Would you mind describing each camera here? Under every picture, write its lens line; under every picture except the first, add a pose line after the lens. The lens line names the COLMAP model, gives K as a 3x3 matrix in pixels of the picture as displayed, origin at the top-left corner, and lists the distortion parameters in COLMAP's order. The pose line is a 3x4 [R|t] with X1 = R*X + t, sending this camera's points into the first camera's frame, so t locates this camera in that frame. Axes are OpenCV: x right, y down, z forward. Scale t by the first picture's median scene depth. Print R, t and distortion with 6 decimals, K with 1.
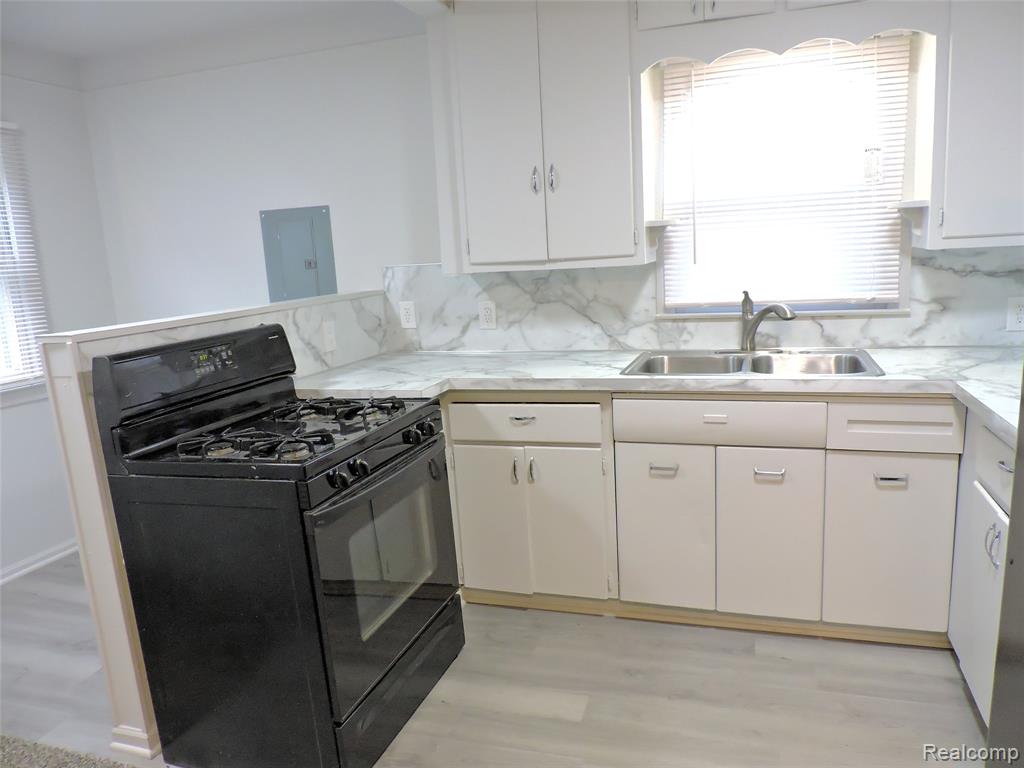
lens RADIAL K [[743.4, 0, 512.0], [0, 743.4, 384.0], [0, 0, 1]] dist [-0.013518, -0.002736]
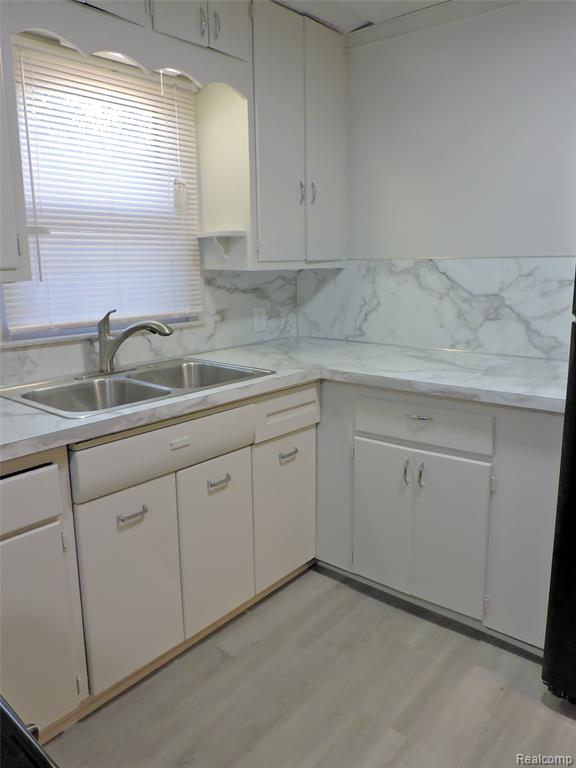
lens RADIAL K [[573.6, 0, 296.5], [0, 573.6, 367.8], [0, 0, 1]] dist [-0.001829, -0.044178]
pose [[0.371408, -0.121783, 0.920448, -0.291425], [0.159271, 0.985022, 0.066060, -0.063341], [-0.914707, 0.122066, 0.385241, 0.512330]]
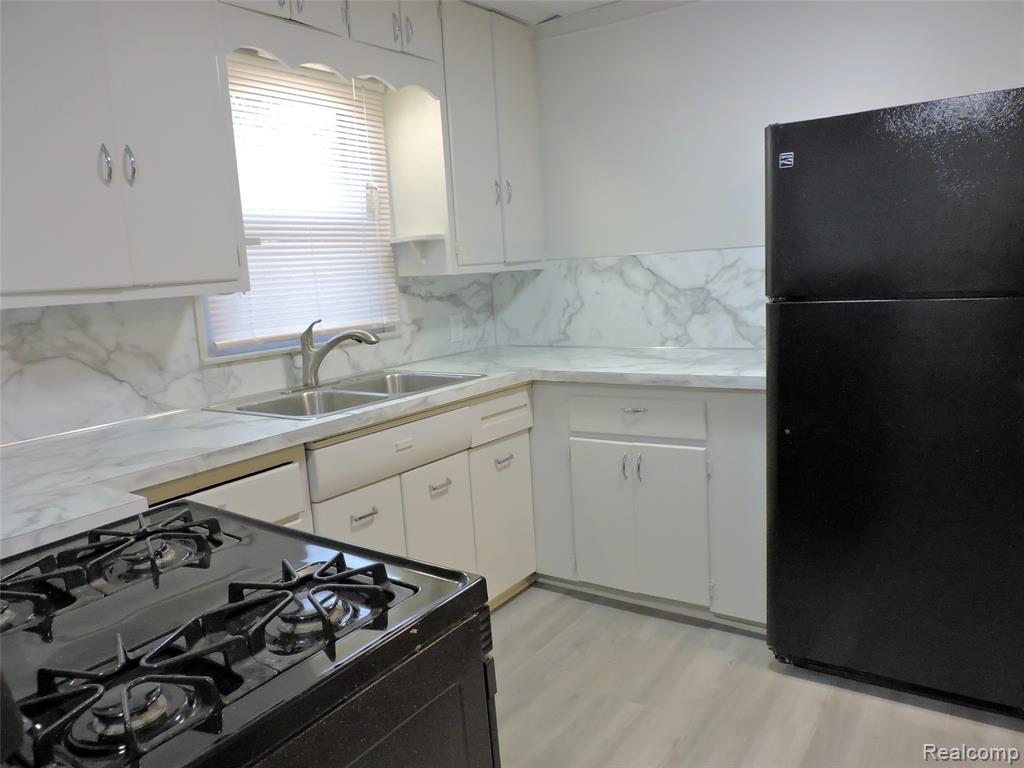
lens RADIAL K [[739.5, 0, 531.1], [0, 739.5, 385.9], [0, 0, 1]] dist [-0.006547, -0.001400]
pose [[0.283899, -0.115843, 0.951831, -0.510651], [0.213996, 0.975292, 0.054871, -0.038427], [-0.934670, 0.188110, 0.301674, 0.489008]]
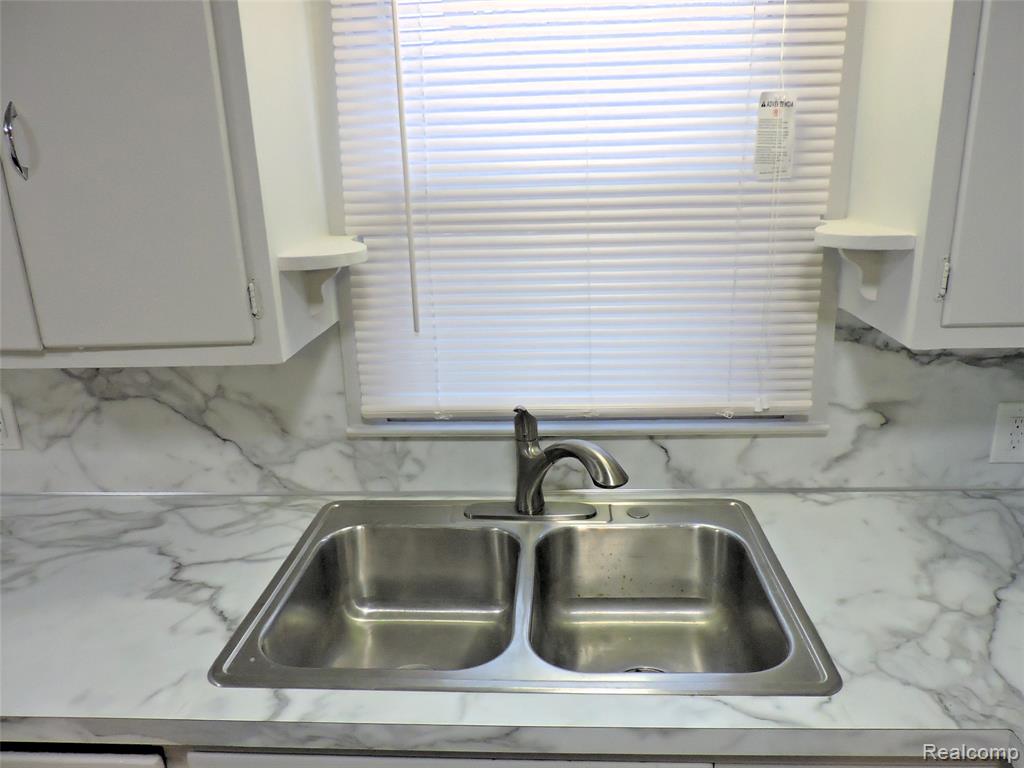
lens RADIAL K [[743.4, 0, 512.0], [0, 743.4, 384.0], [0, 0, 1]] dist [-0.013518, -0.002736]
pose [[0.965974, -0.047607, 0.254220, 0.195723], [0.021642, 0.994345, 0.103971, -0.188919], [-0.257732, -0.094931, 0.961542, 0.566189]]
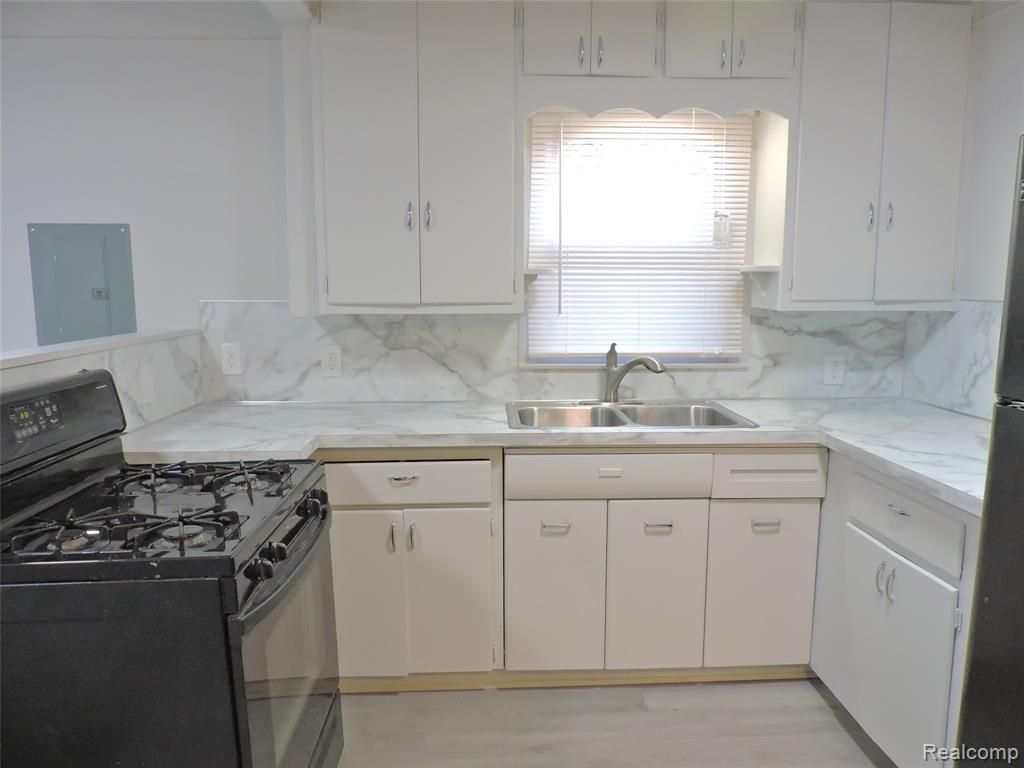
lens RADIAL K [[757.0, 0, 515.4], [0, 757.0, 389.5], [0, 0, 1]] dist [-0.007859, -0.001982]
pose [[0.931908, 0.004982, 0.362659, -0.186123], [0.013098, 0.998791, -0.047378, -0.015444], [-0.362457, 0.048902, 0.930717, 0.093259]]
